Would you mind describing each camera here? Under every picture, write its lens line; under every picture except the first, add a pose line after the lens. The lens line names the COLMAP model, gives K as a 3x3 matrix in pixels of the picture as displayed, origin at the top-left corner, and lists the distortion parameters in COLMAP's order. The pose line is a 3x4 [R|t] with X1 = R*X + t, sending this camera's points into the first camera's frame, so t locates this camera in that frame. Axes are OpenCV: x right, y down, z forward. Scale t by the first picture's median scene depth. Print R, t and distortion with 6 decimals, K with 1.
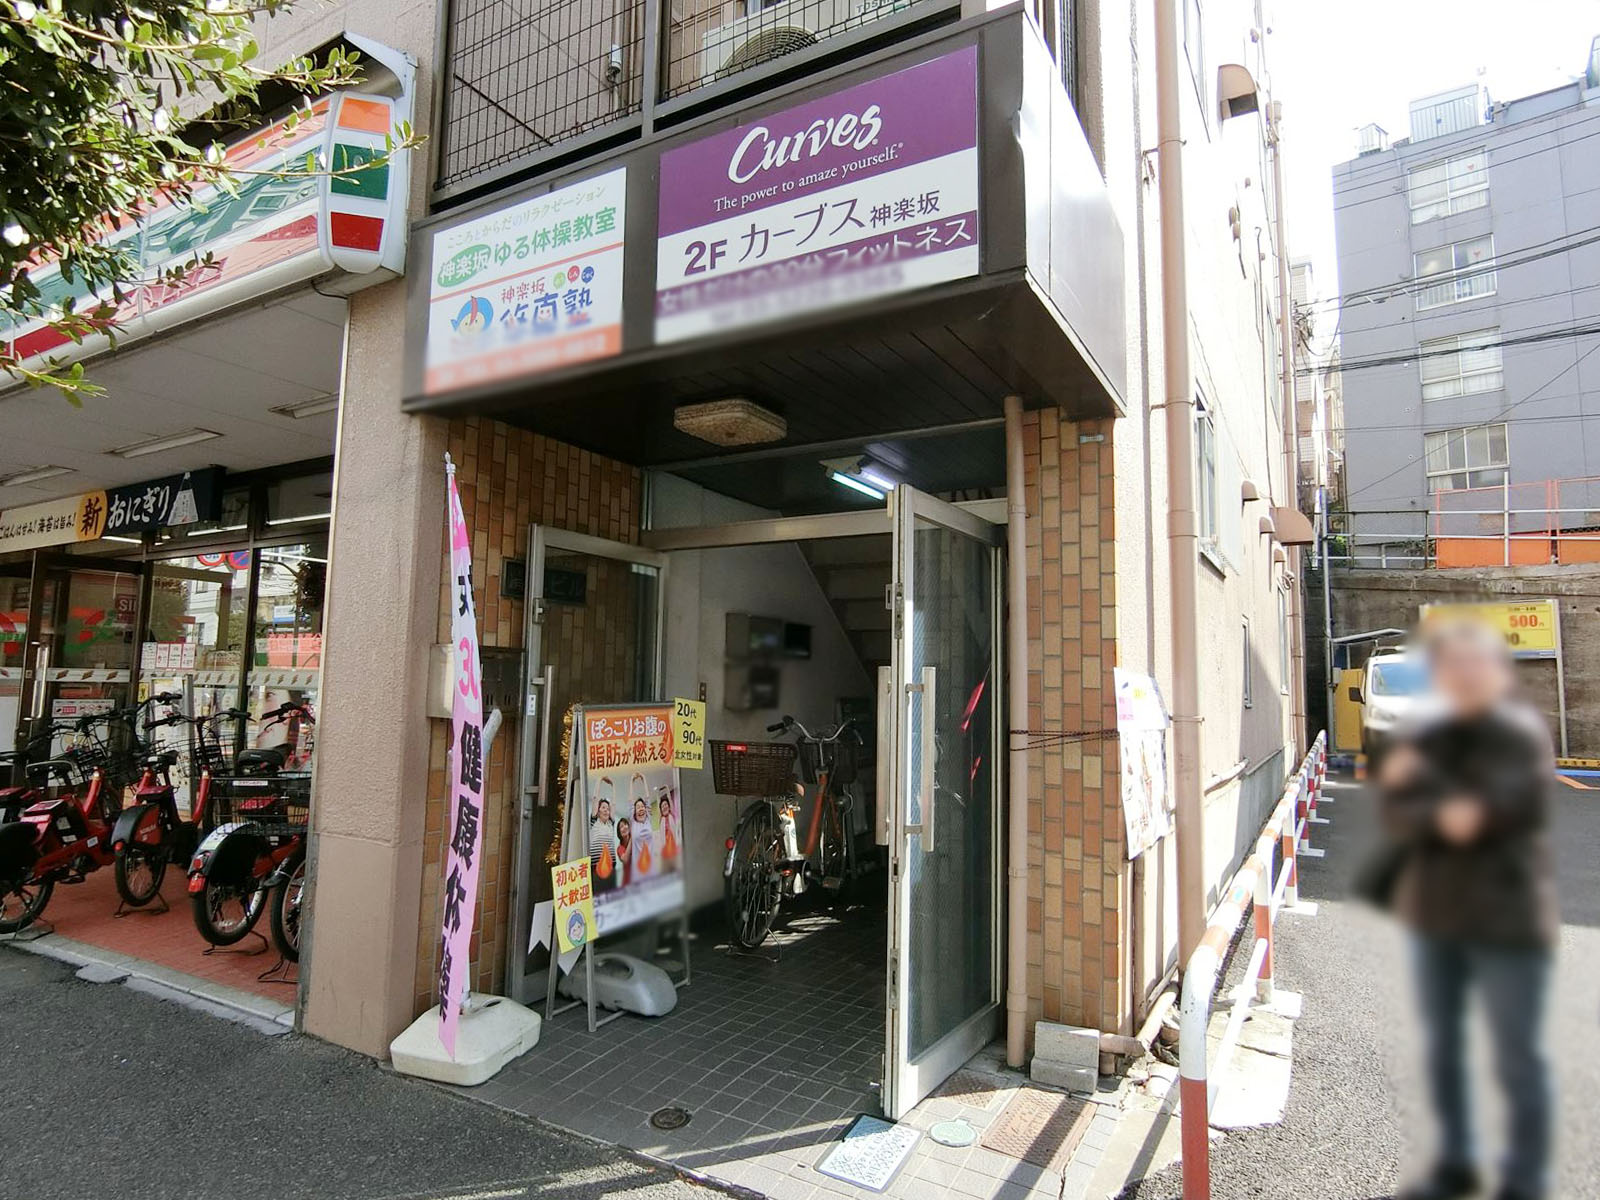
lens RADIAL K [[918.6, 0, 789.8], [0, 918.6, 610.3], [0, 0, 1]] dist [0.008767, -0.002625]
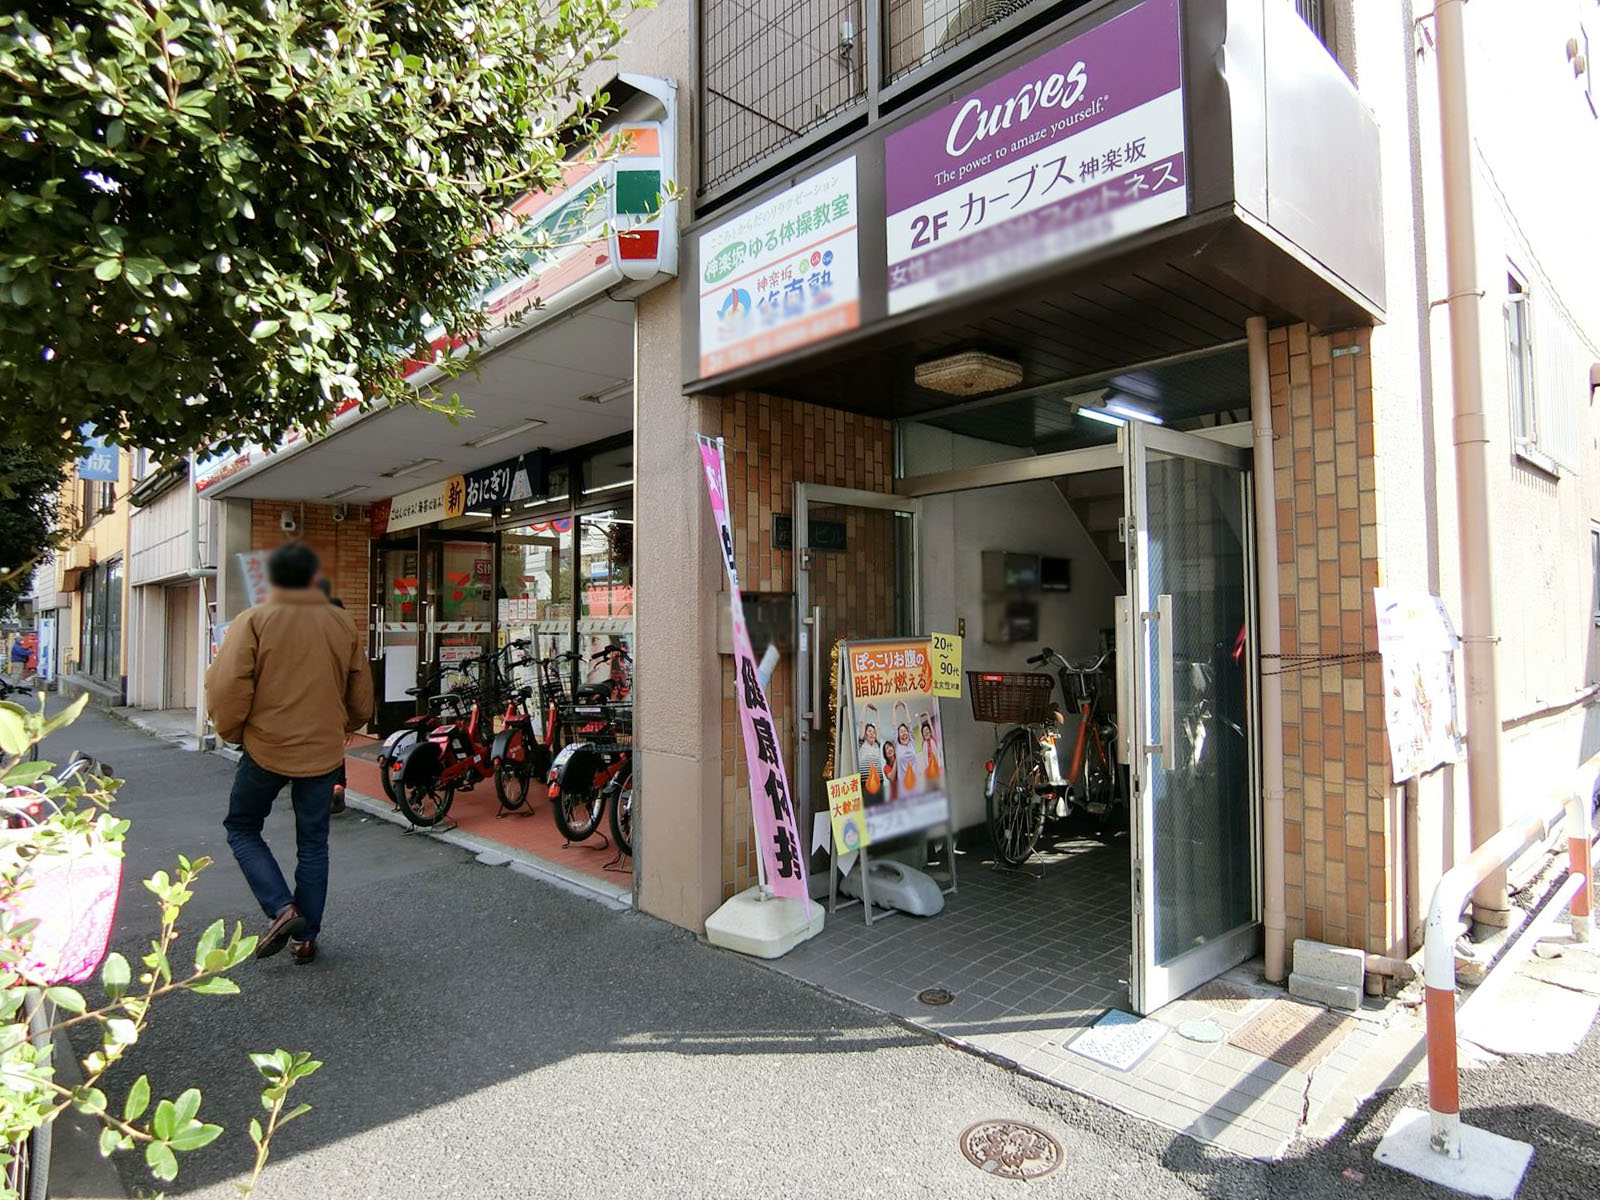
lens RADIAL K [[918.6, 0, 810.1], [0, 918.6, 602.4], [0, 0, 1]] dist [0.008767, -0.002625]
pose [[0.960844, -0.036033, -0.274736, 0.043907], [0.052155, 0.997305, 0.051599, -0.003540], [0.272137, -0.063908, 0.960134, -0.091888]]
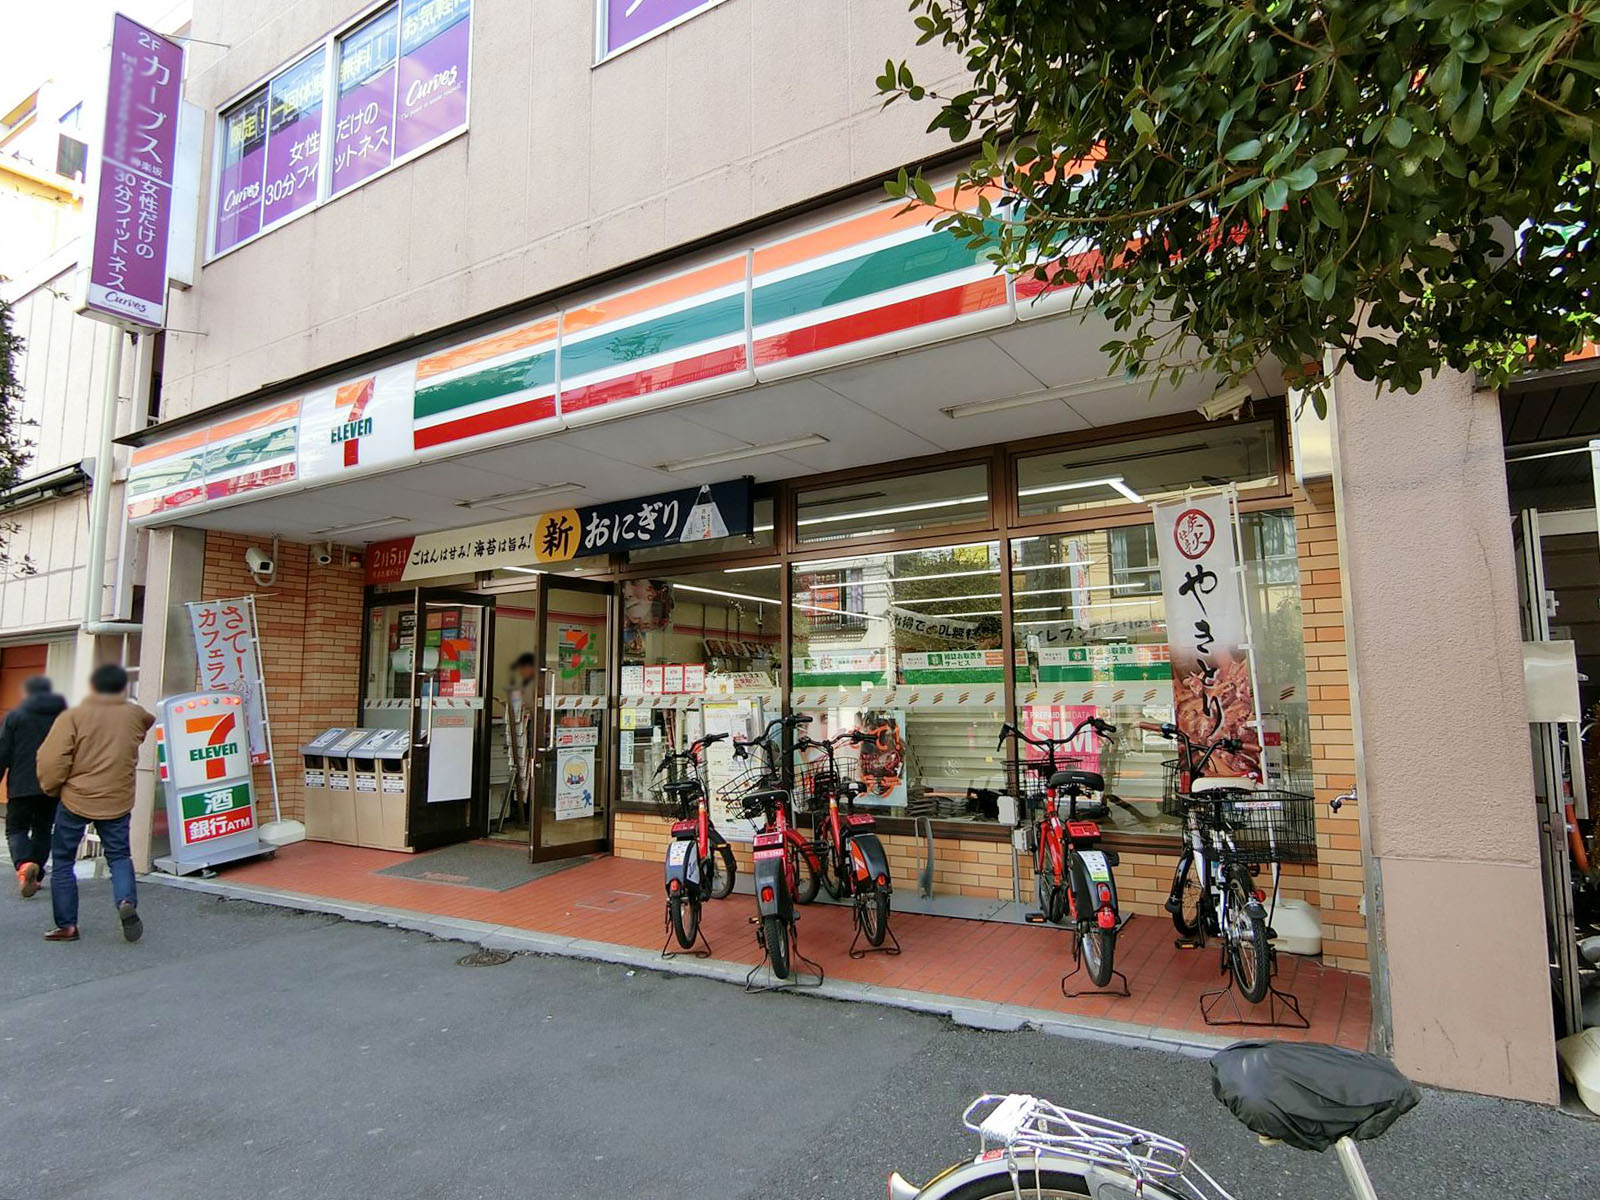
lens RADIAL K [[918.6, 0, 801.4], [0, 918.6, 600.6], [0, 0, 1]] dist [0.008767, -0.002625]
pose [[0.999391, -0.033970, 0.007992, -1.009824], [0.034162, 0.999097, -0.025268, -0.005294], [-0.007127, 0.025525, 0.999649, 0.087747]]
